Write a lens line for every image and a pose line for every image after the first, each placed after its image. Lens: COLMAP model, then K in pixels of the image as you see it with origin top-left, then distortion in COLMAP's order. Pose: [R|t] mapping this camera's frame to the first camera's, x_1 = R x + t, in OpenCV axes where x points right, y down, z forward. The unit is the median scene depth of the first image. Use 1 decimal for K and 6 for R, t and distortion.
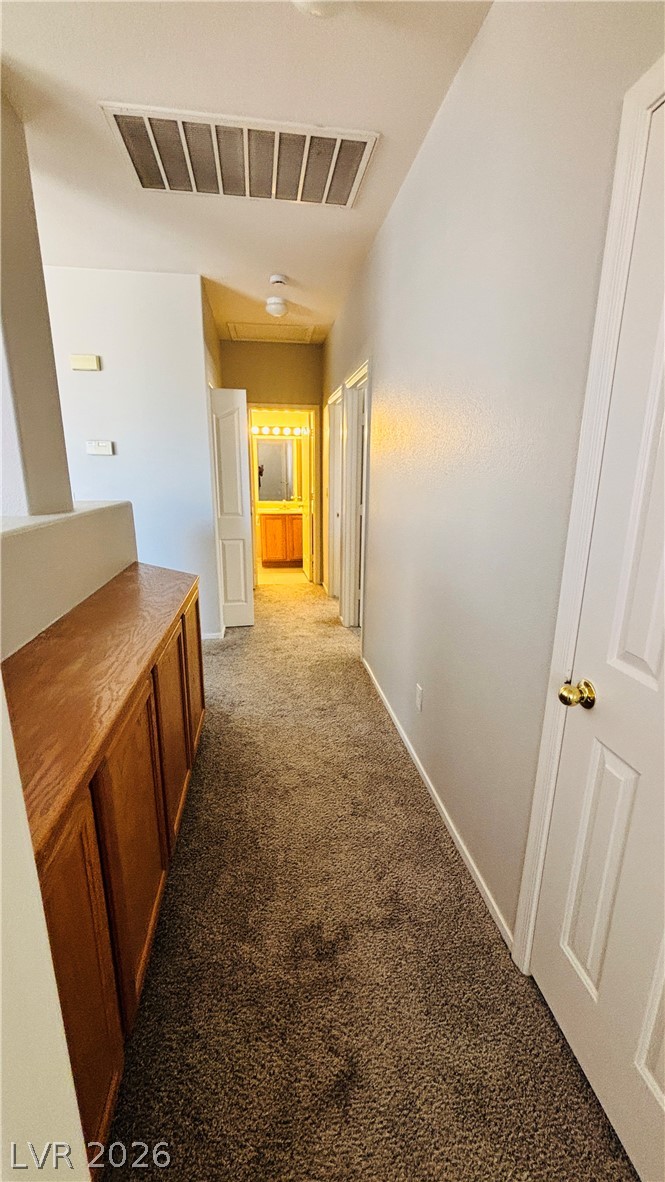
lens RADIAL K [[480.1, 0, 331.6], [0, 480.1, 592.9], [0, 0, 1]] dist [-0.008767, 0.003866]
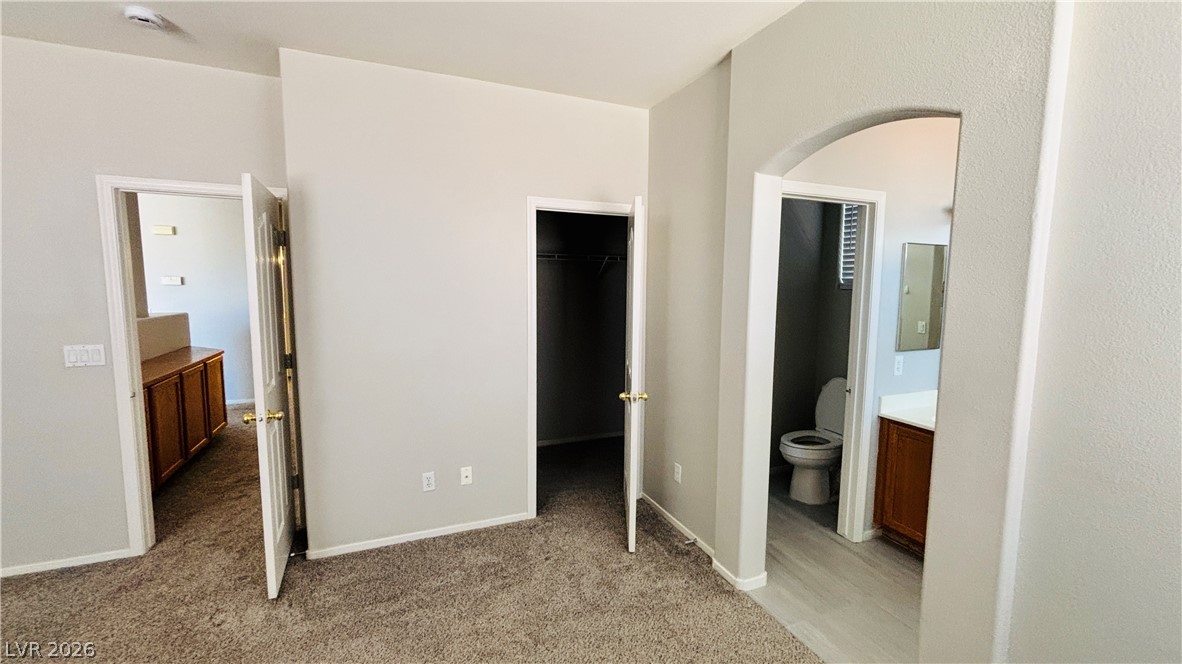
lens RADIAL K [[480.1, 0, 593.5], [0, 480.1, 329.5], [0, 0, 1]] dist [-0.008767, 0.003866]
pose [[0.966715, -0.026692, 0.254459, 0.684930], [0.065556, 0.987183, -0.145503, 0.266241], [-0.247314, 0.157341, 0.956075, -1.245626]]
